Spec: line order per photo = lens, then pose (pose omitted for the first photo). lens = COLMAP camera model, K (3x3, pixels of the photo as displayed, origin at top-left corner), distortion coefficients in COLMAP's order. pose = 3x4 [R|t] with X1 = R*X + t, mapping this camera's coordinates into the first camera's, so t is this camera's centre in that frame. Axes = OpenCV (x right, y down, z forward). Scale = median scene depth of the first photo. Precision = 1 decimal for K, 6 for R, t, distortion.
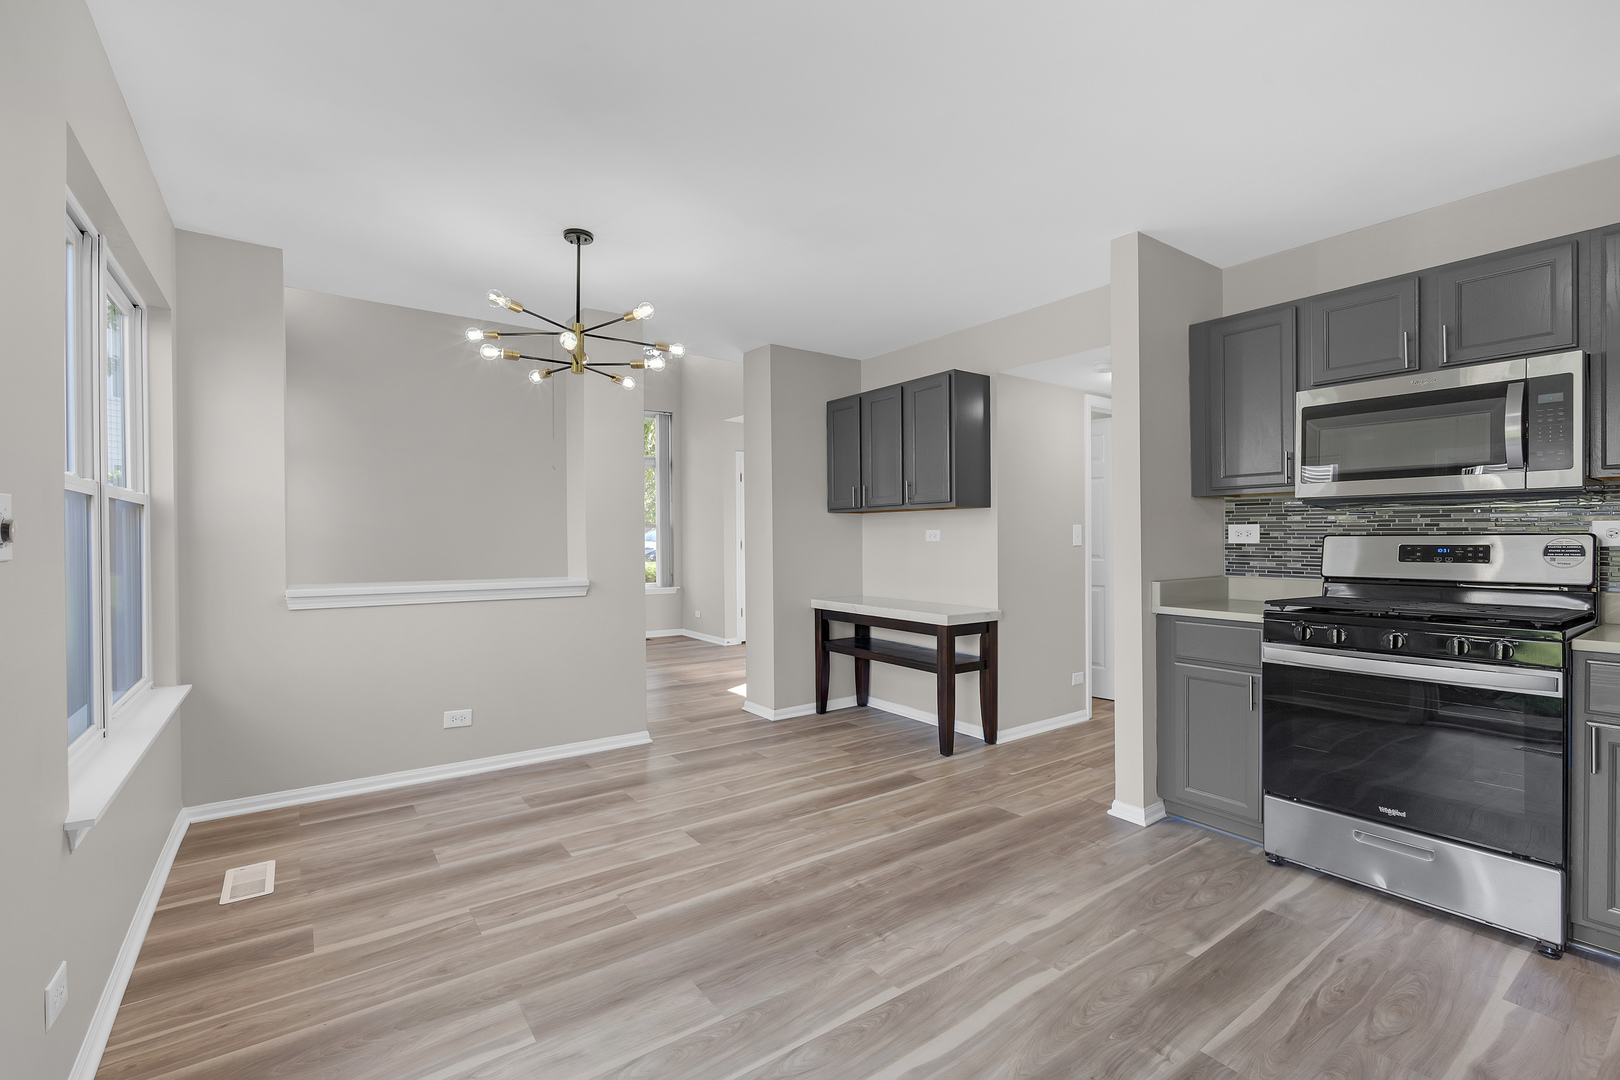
lens RADIAL K [[727.0, 0, 810.0], [0, 727.0, 540.0], [0, 0, 1]] dist [-0.005463, -0.000353]
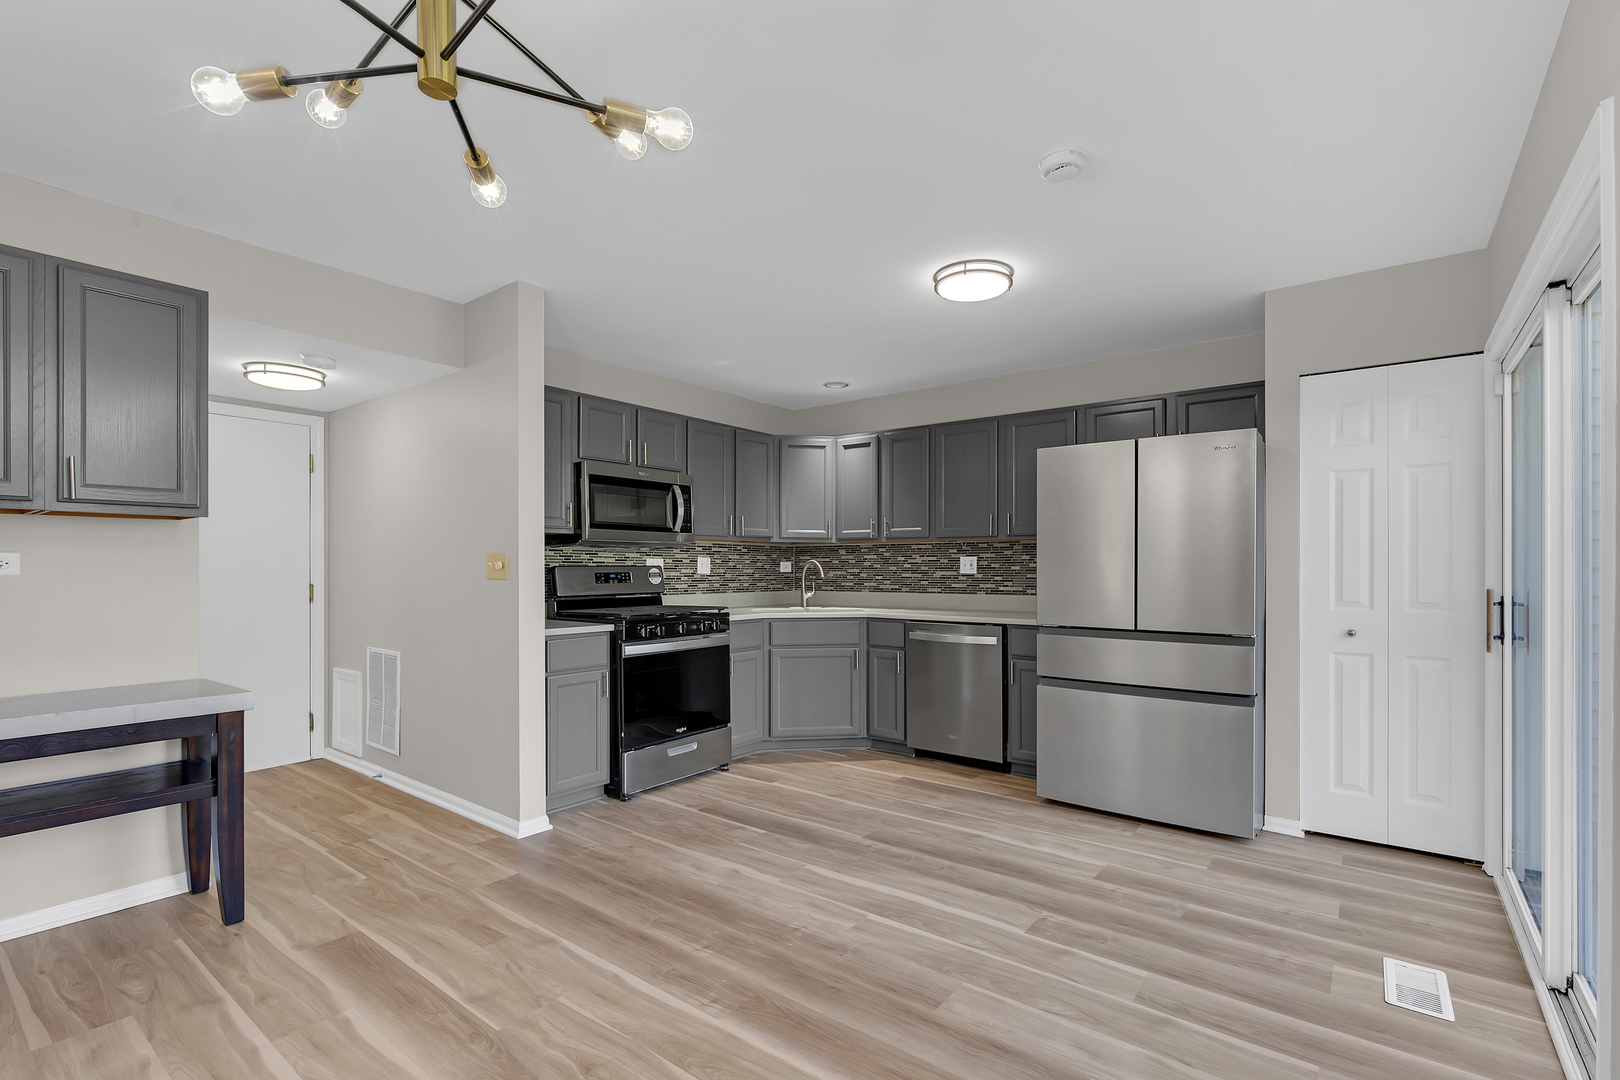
lens RADIAL K [[749.7, 0, 751.4], [0, 749.7, 561.8], [0, 0, 1]] dist [0.000763, -0.000092]
pose [[-0.253644, 0.004602, 0.967287, -0.868543], [0.000951, 0.999989, -0.004508, -0.010790], [-0.967297, -0.000223, -0.253645, 1.181968]]
